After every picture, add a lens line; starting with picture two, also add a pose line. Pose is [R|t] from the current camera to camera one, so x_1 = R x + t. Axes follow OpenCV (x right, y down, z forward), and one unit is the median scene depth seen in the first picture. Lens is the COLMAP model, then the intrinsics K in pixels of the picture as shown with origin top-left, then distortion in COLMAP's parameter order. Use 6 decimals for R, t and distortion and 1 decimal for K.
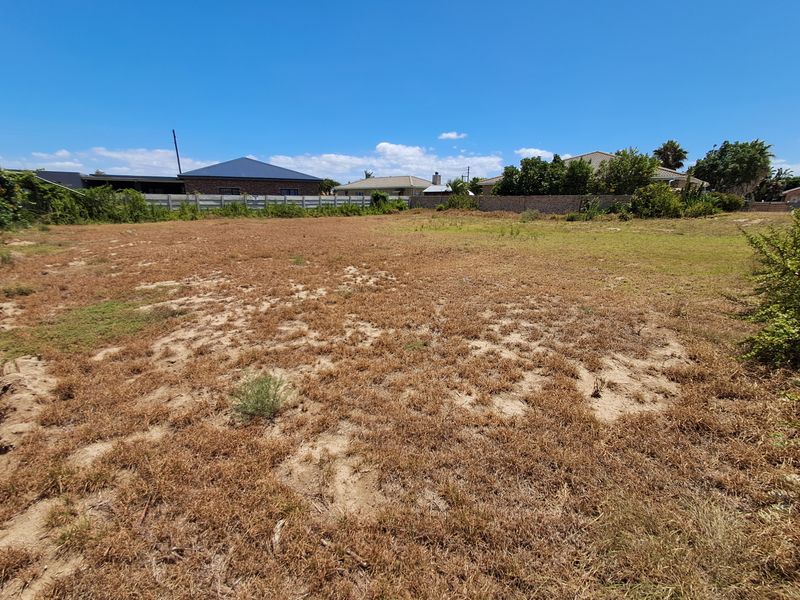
lens RADIAL K [[362.8, 0, 398.2], [0, 362.8, 300.7], [0, 0, 1]] dist [-0.002150, 0.004951]
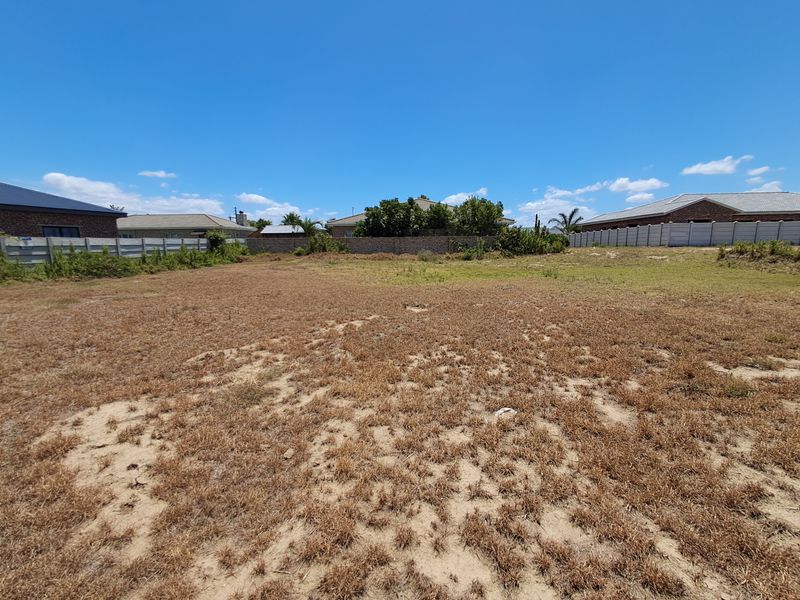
lens RADIAL K [[362.8, 0, 396.8], [0, 362.8, 293.1], [0, 0, 1]] dist [-0.002150, 0.004951]
pose [[0.760004, -0.102041, 0.641858, -0.257780], [0.186644, 0.980264, -0.065160, -0.071611], [-0.622542, 0.169321, 0.764050, 0.256878]]
